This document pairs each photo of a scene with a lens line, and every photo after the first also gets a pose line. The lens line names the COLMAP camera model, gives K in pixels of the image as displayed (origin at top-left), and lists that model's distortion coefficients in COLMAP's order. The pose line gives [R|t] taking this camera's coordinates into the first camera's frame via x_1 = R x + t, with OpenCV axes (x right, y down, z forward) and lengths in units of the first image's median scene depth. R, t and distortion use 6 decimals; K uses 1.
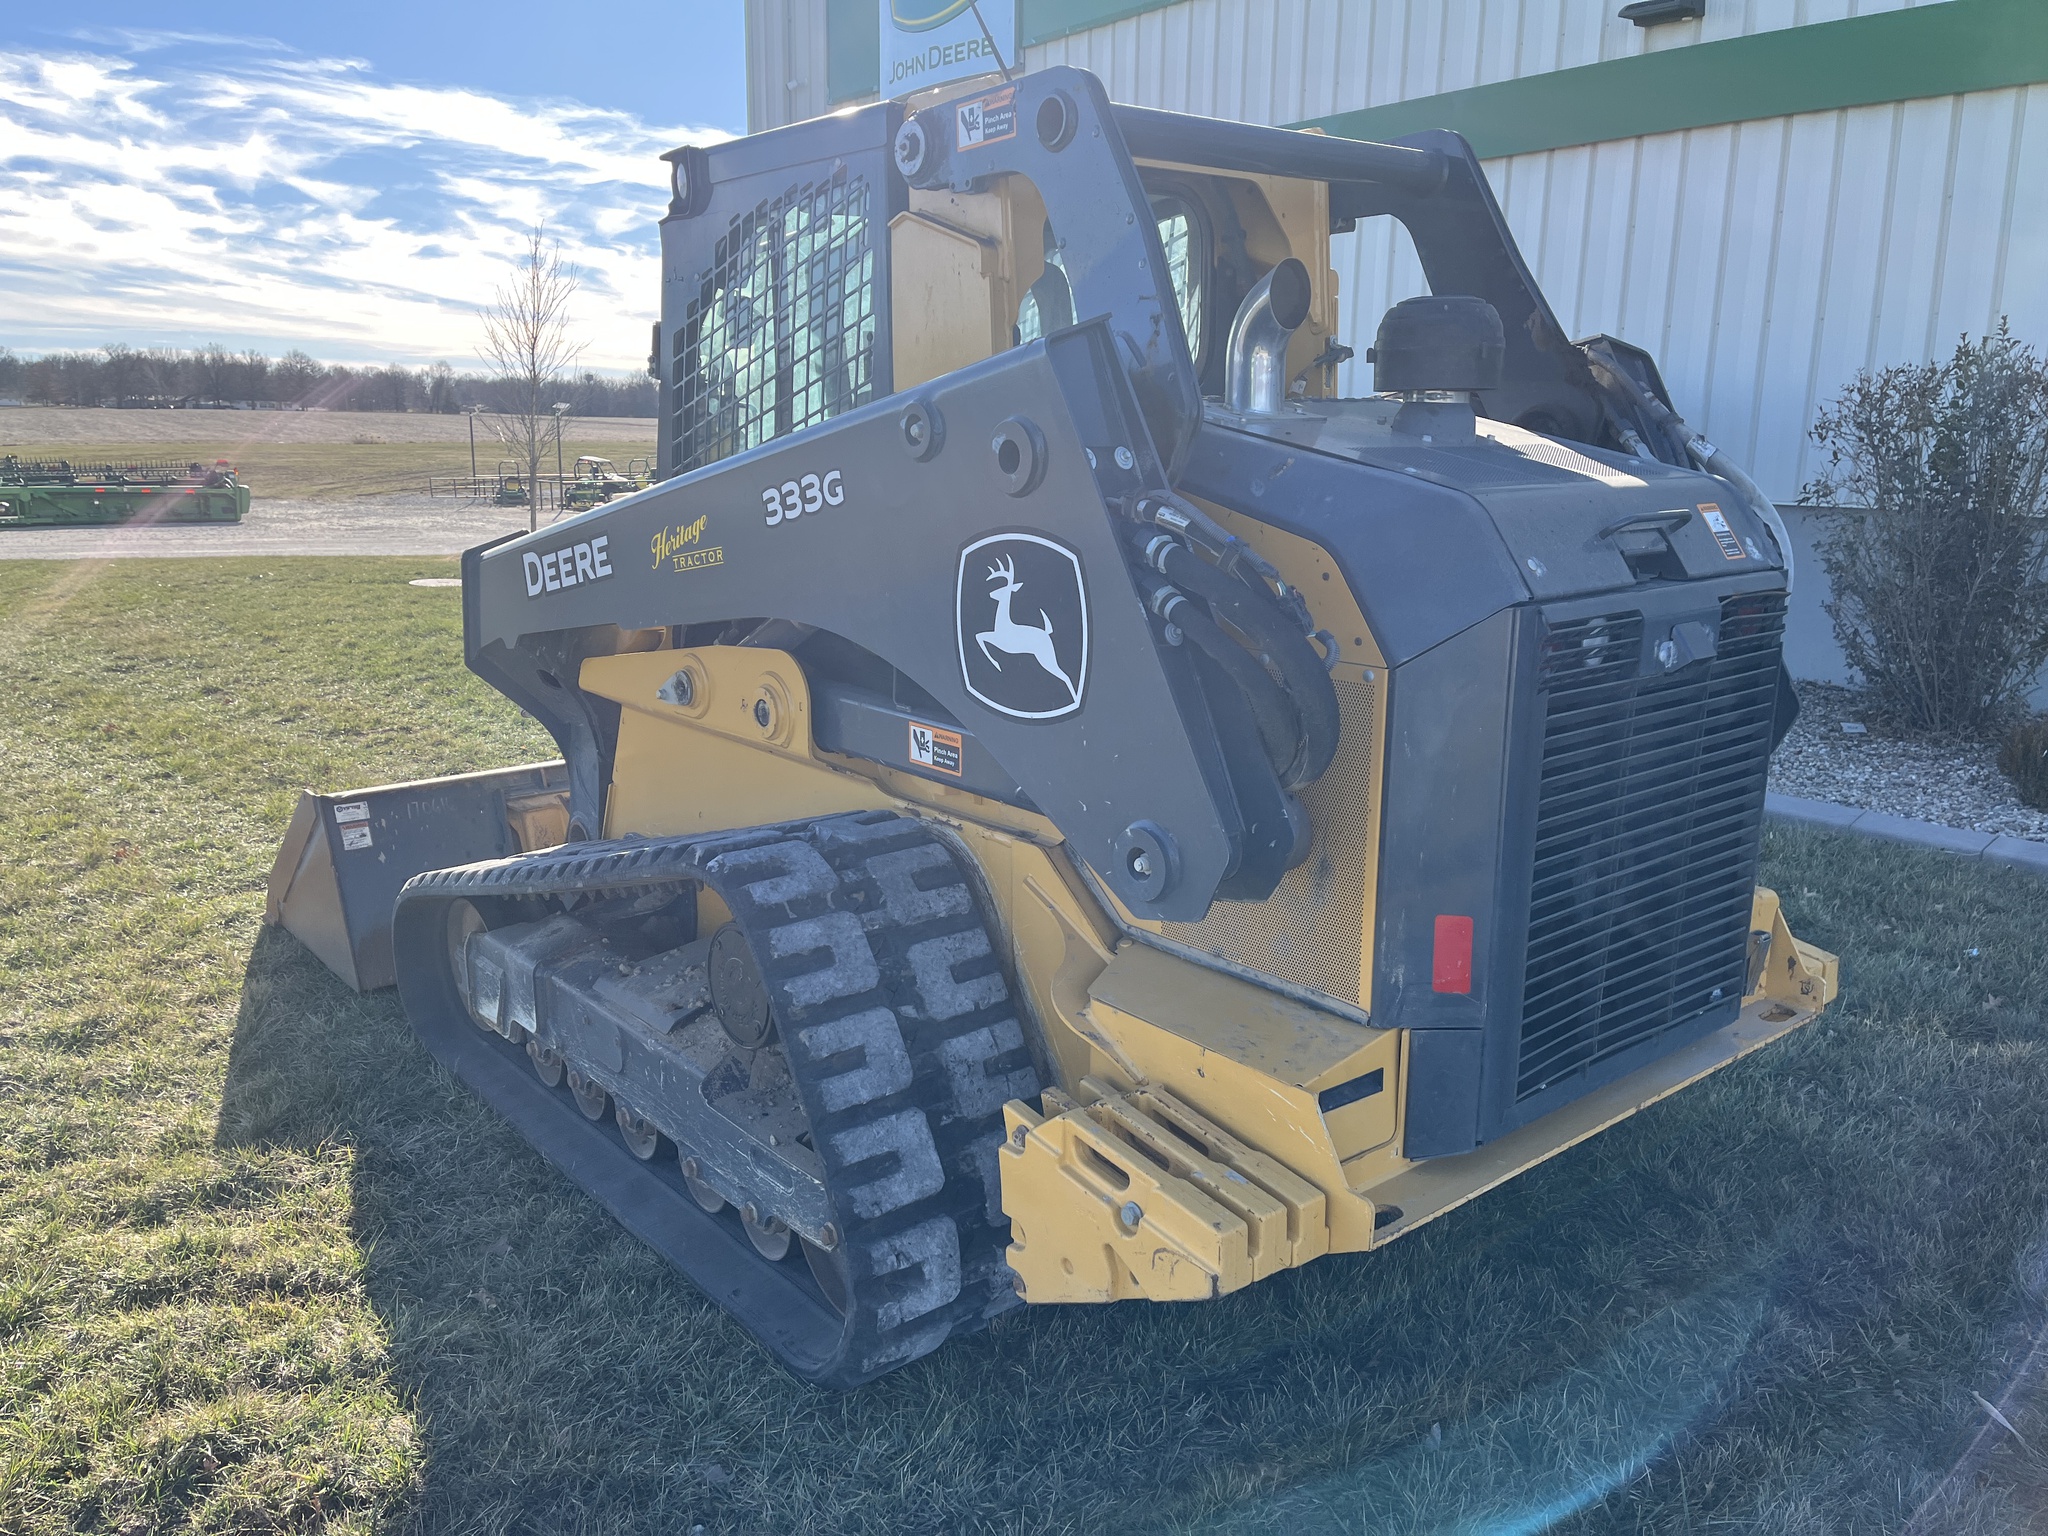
lens RADIAL K [[1536.1, 0, 1024.0], [0, 1536.1, 768.0], [0, 0, 1]] dist [0.093272, -0.140487]
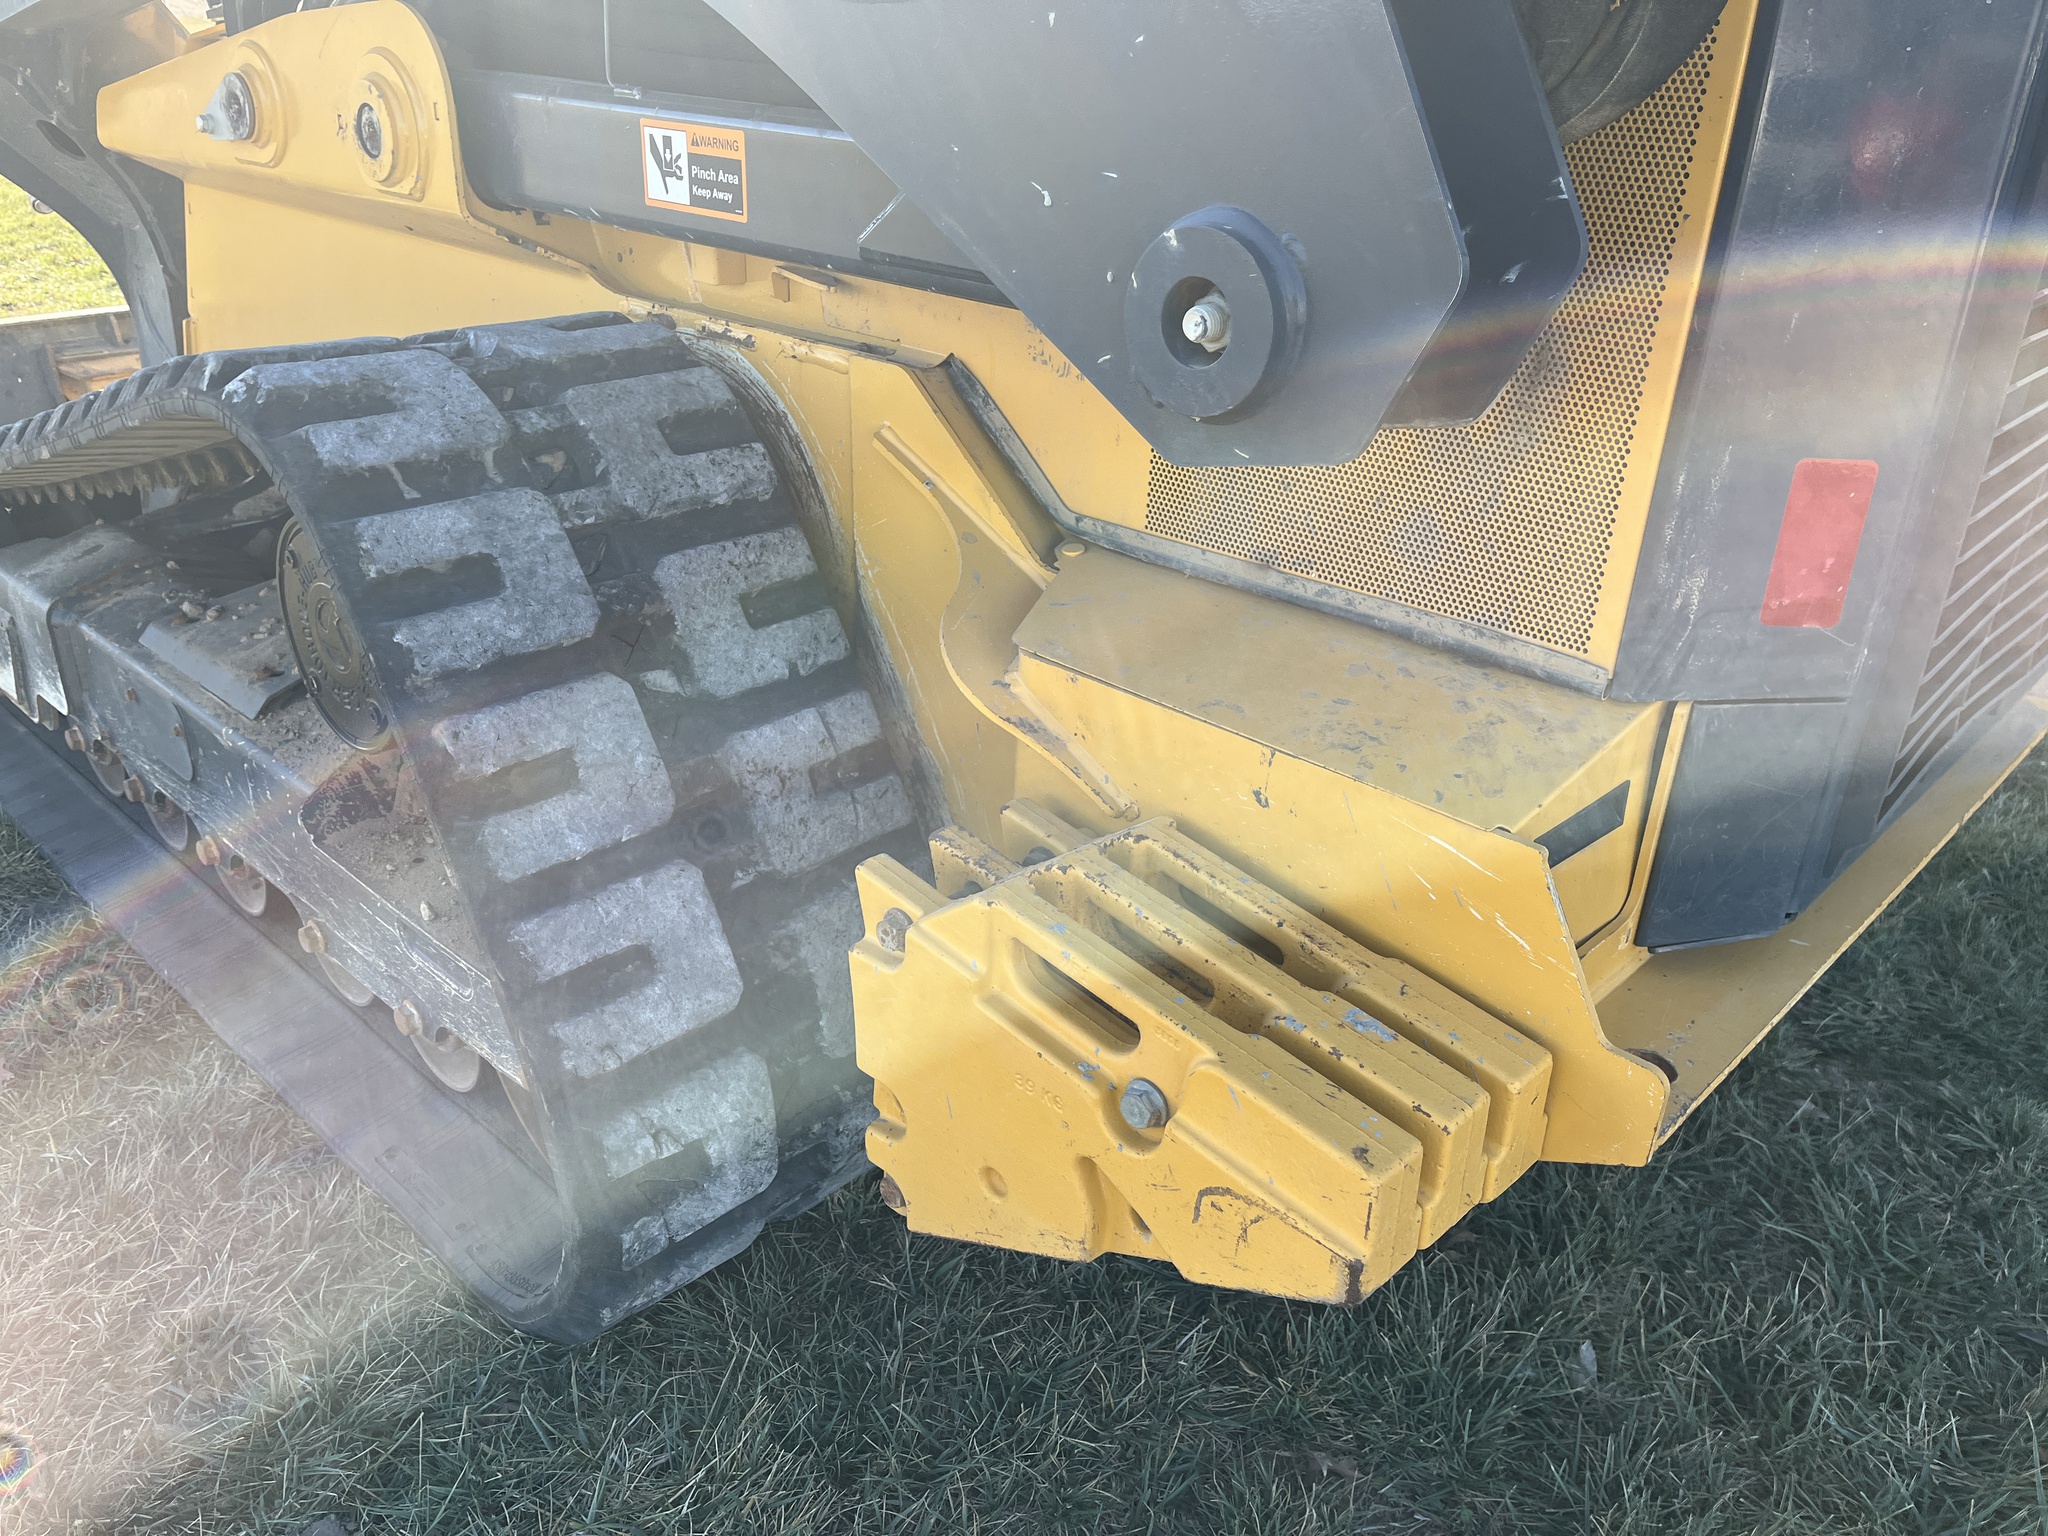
lens RADIAL K [[1549.8, 0, 1024.0], [0, 1549.8, 768.0], [0, 0, 1]] dist [0.072884, -0.104360]
pose [[0.992292, -0.022697, 0.121822, -0.017075], [-0.005026, 0.974902, 0.222576, 0.065908], [-0.123816, -0.221473, 0.967274, 0.449126]]
